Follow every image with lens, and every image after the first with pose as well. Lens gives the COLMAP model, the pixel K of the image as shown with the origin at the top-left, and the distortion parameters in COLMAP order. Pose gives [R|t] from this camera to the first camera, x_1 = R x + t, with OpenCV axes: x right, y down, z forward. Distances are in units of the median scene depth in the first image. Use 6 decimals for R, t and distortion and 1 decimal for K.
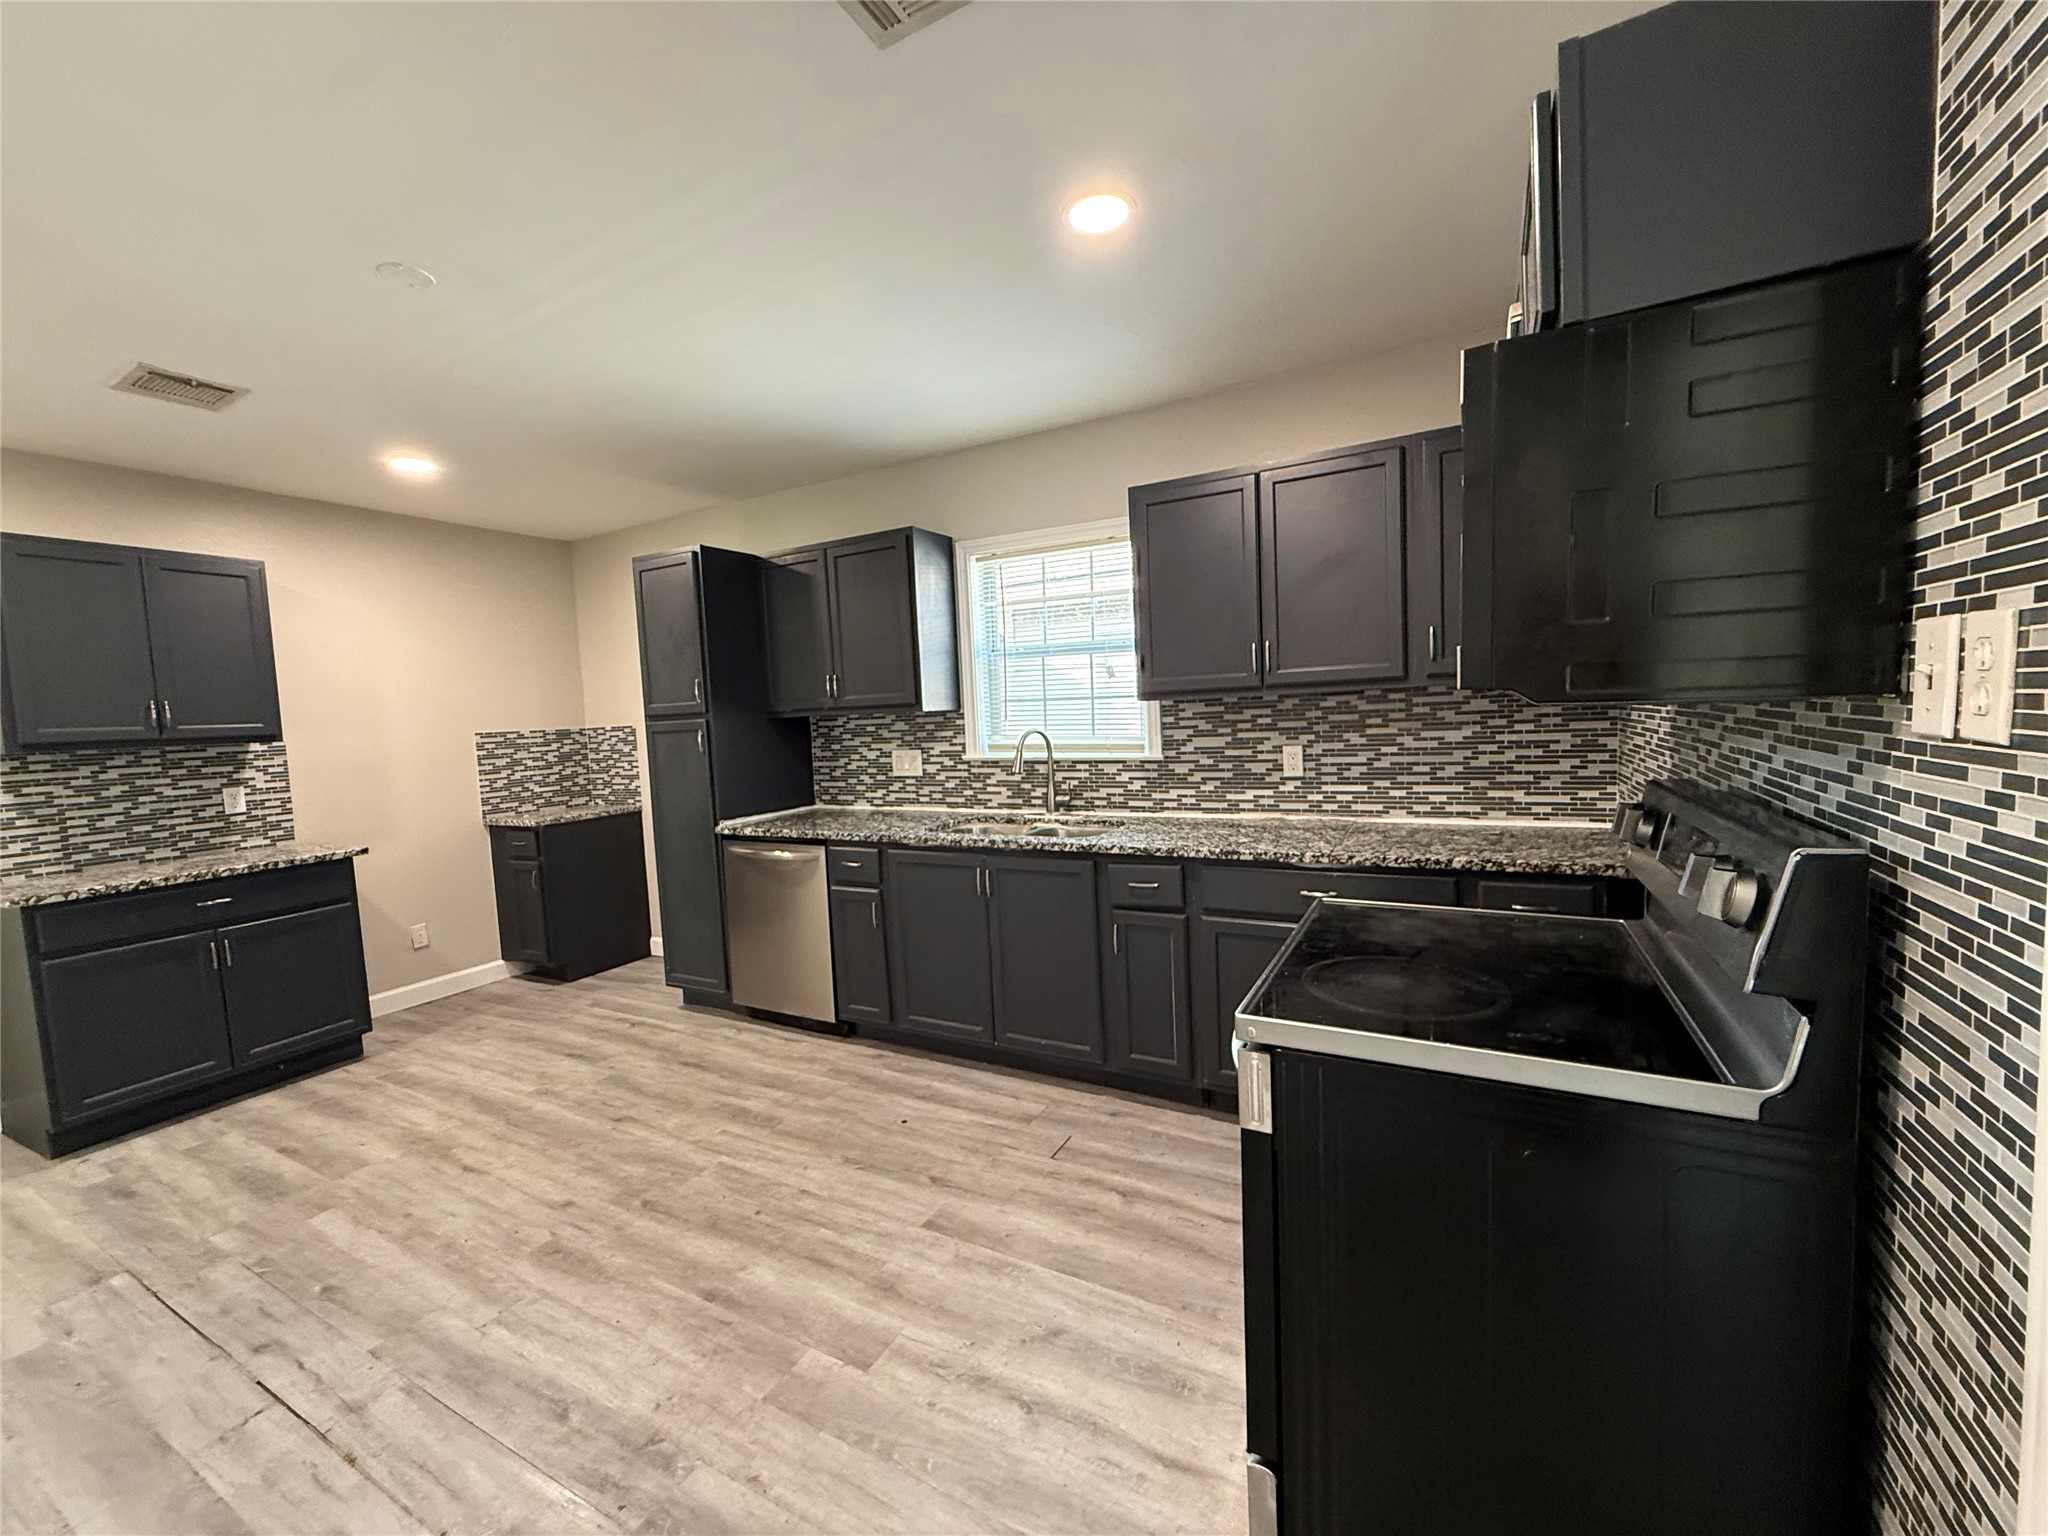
lens RADIAL K [[816.7, 0, 1018.1], [0, 816.7, 764.3], [0, 0, 1]] dist [-0.001075, 0.000557]
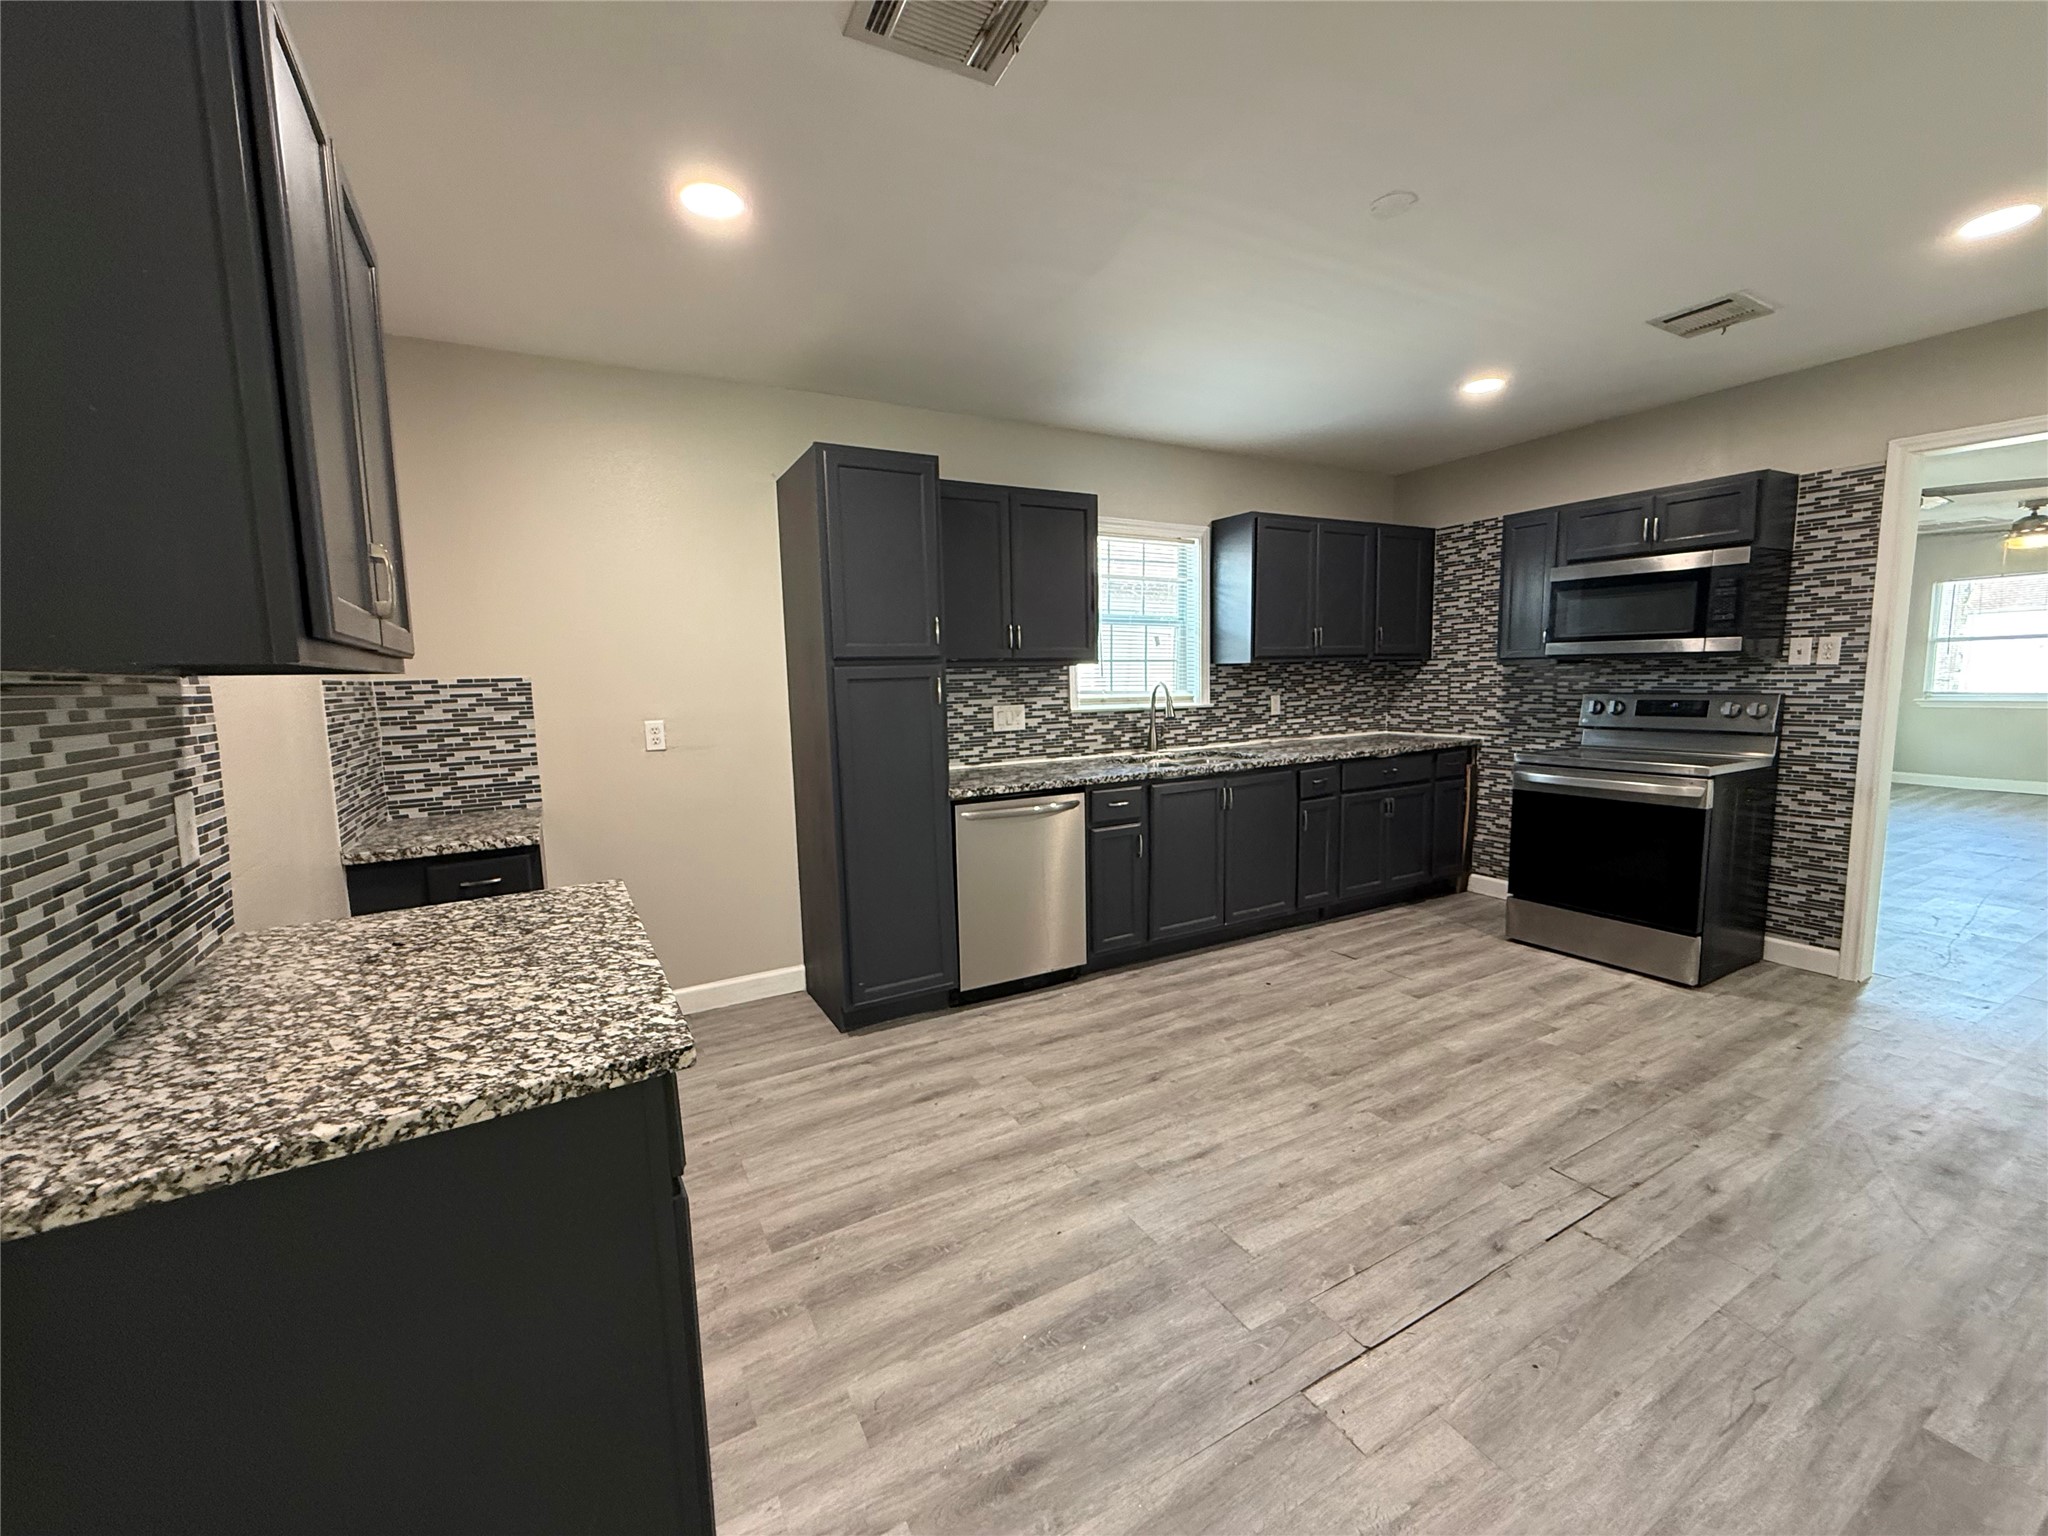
lens RADIAL K [[816.7, 0, 1018.1], [0, 816.7, 764.3], [0, 0, 1]] dist [-0.001075, 0.000557]
pose [[0.535309, -0.059322, 0.842570, -1.181793], [0.057281, 0.997784, 0.033857, 0.026515], [-0.842712, 0.030139, 0.537521, 0.536207]]
